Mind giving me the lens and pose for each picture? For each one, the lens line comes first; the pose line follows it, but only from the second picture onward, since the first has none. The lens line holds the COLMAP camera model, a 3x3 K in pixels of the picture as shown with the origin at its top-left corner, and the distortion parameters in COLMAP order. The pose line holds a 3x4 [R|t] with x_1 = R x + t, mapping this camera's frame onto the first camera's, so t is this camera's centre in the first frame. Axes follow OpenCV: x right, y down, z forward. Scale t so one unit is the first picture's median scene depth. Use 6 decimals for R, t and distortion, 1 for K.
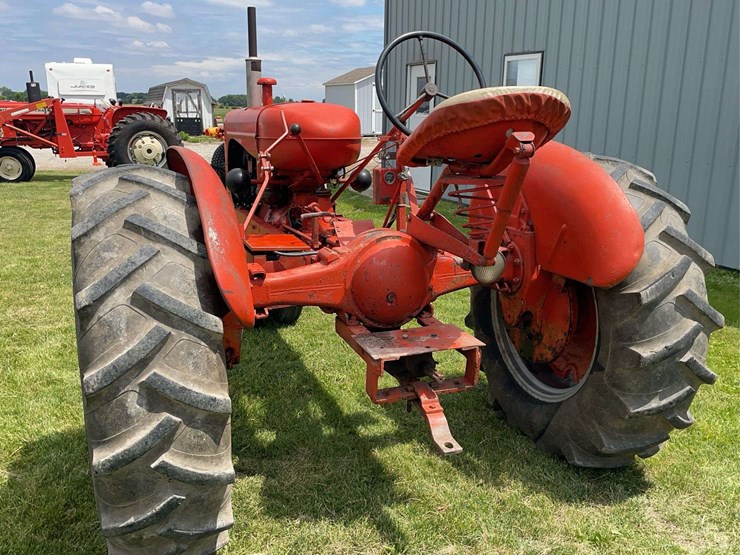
lens RADIAL K [[676.5, 0, 370.8], [0, 676.5, 275.5], [0, 0, 1]] dist [0.095376, -0.138150]
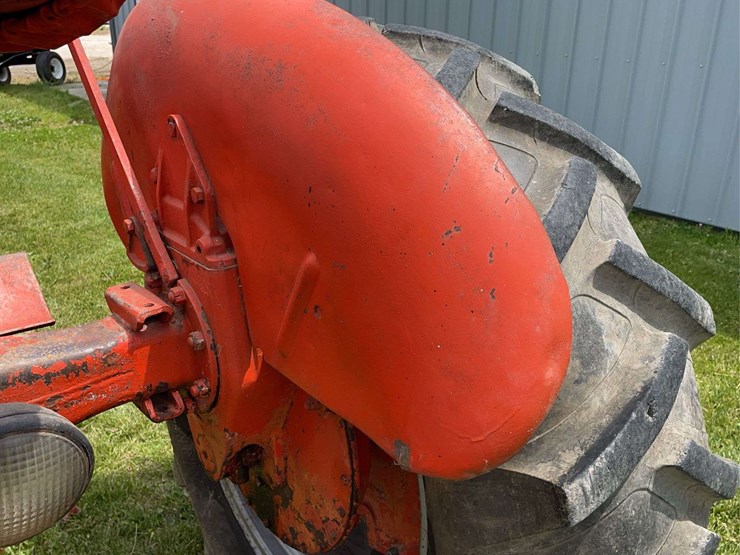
lens RADIAL K [[676.5, 0, 370.8], [0, 676.5, 275.5], [0, 0, 1]] dist [0.095376, -0.138150]
pose [[0.951278, -0.110203, 0.287967, 0.216869], [0.065831, 0.985003, 0.159483, -0.110006], [-0.301224, -0.132756, 0.944267, 0.690355]]
